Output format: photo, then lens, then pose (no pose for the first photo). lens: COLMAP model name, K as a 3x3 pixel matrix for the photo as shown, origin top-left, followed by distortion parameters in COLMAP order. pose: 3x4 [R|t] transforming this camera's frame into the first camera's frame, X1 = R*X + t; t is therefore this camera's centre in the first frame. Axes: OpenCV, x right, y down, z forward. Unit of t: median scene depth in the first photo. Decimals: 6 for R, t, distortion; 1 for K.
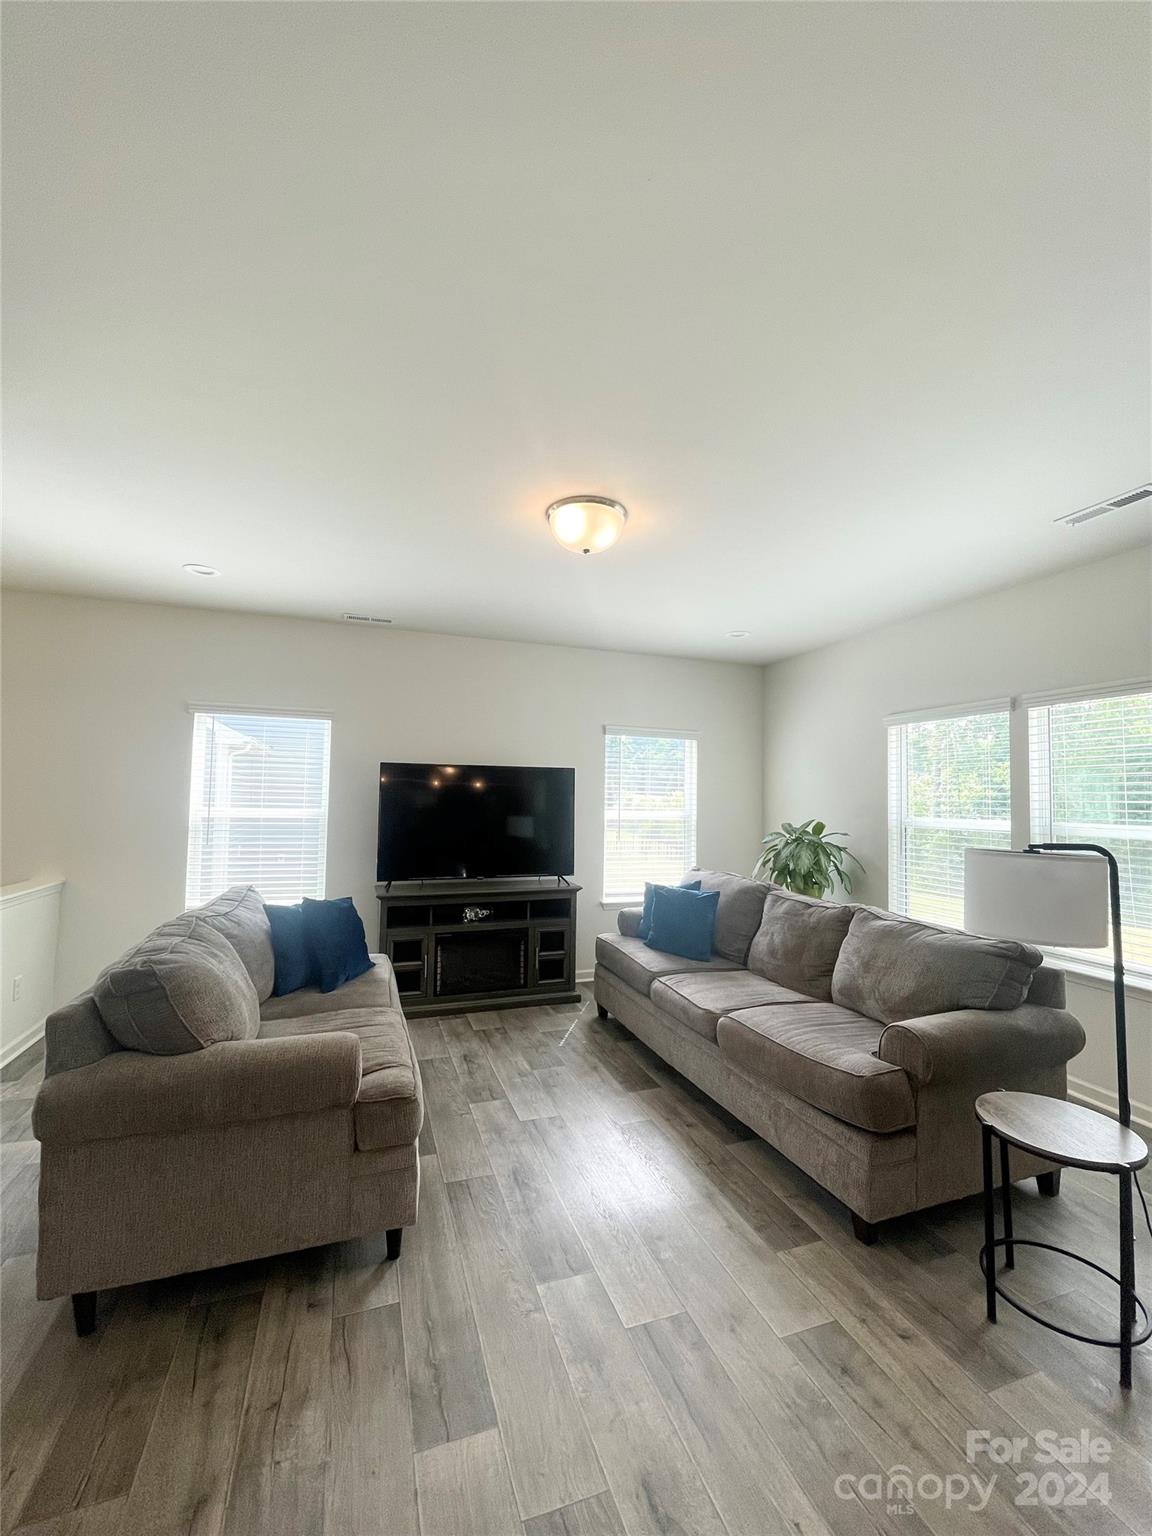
lens RADIAL K [[618.3, 0, 573.4], [0, 618.3, 764.0], [0, 0, 1]] dist [-0.003935, -0.000108]
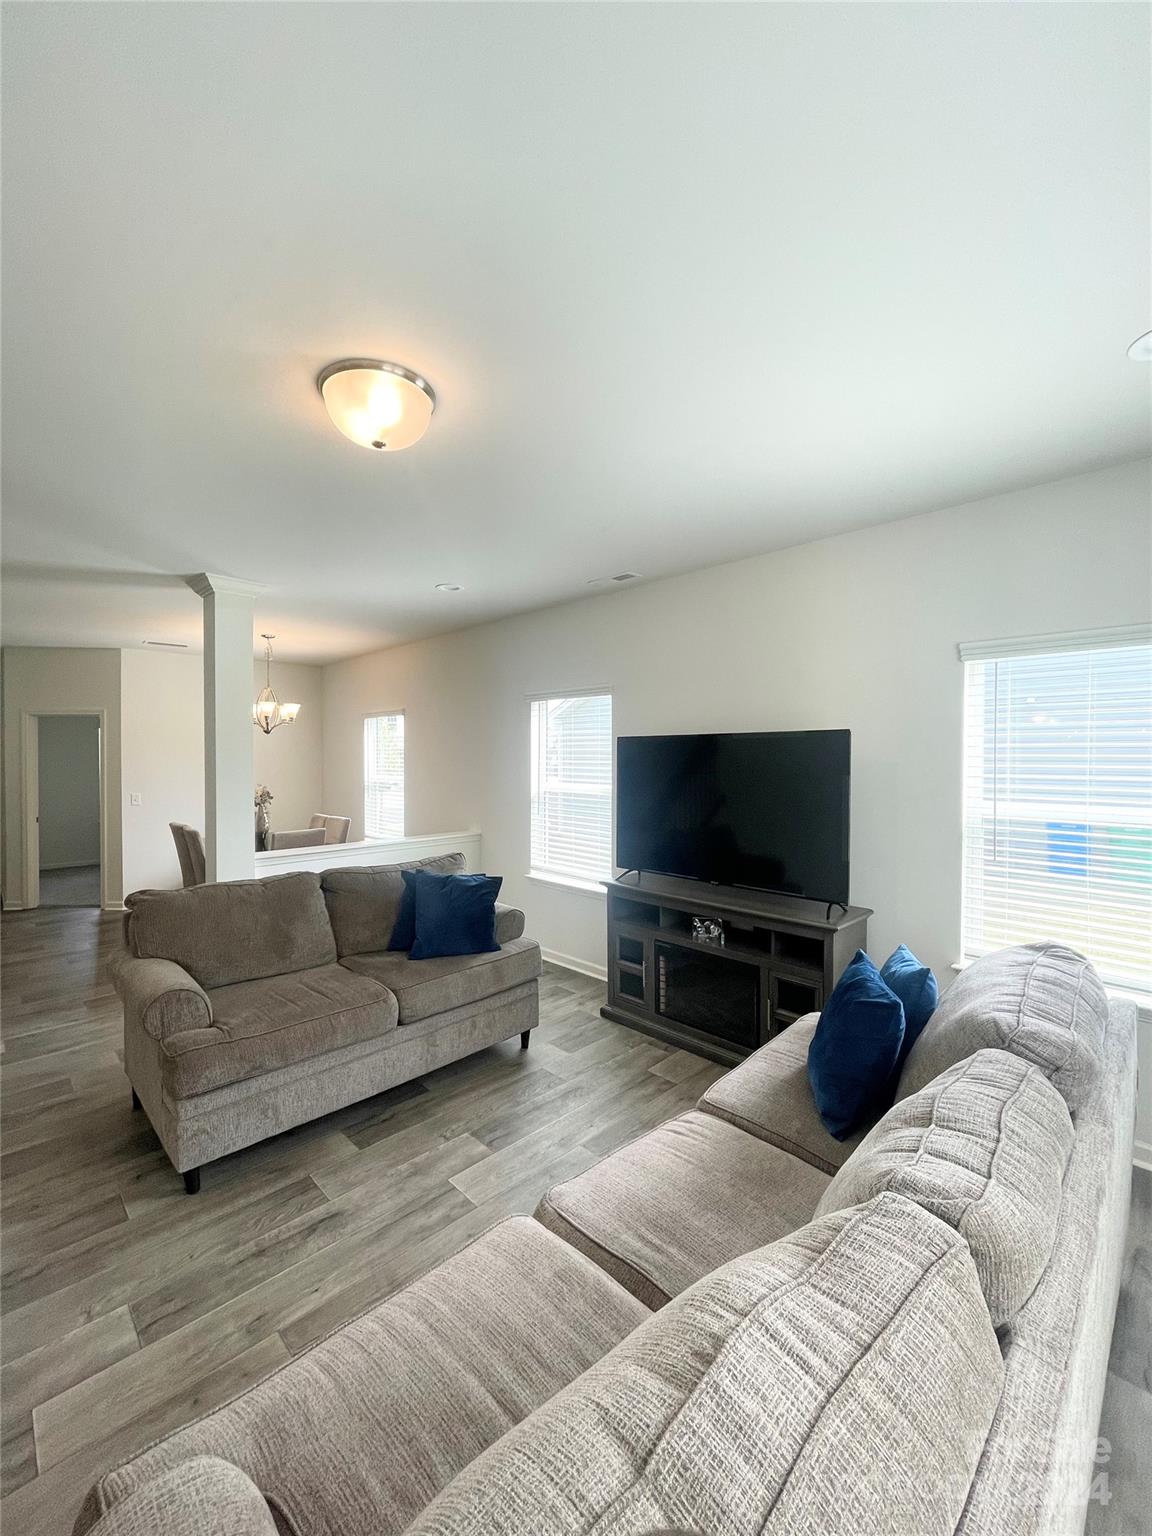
lens RADIAL K [[618.3, 0, 573.4], [0, 618.3, 764.0], [0, 0, 1]] dist [-0.003935, -0.000108]
pose [[0.428704, -0.003548, -0.903438, 0.492869], [0.056328, 0.998152, 0.022809, 0.012632], [0.901687, -0.060668, 0.428112, 0.567528]]
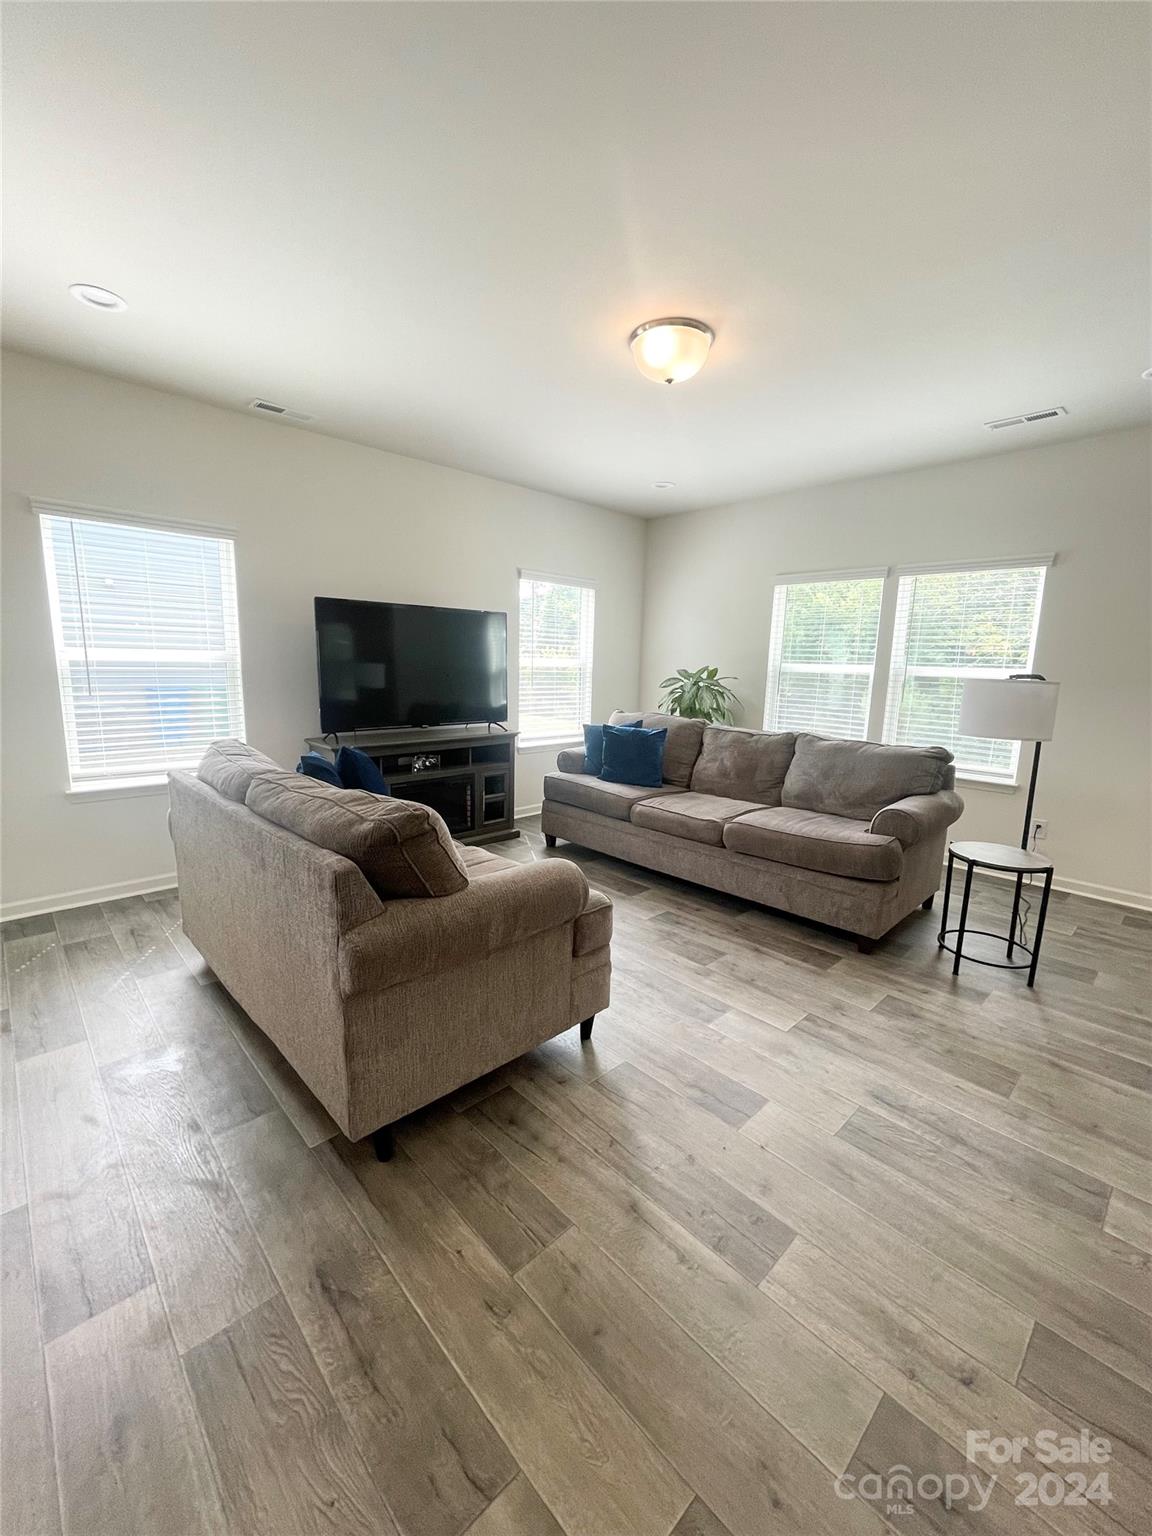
lens RADIAL K [[618.3, 0, 573.4], [0, 618.3, 764.0], [0, 0, 1]] dist [-0.003935, -0.000108]
pose [[0.912249, -0.062078, 0.404906, -0.356460], [-0.033021, 0.974090, 0.223738, 0.020535], [-0.408304, -0.217475, 0.886562, 0.044413]]
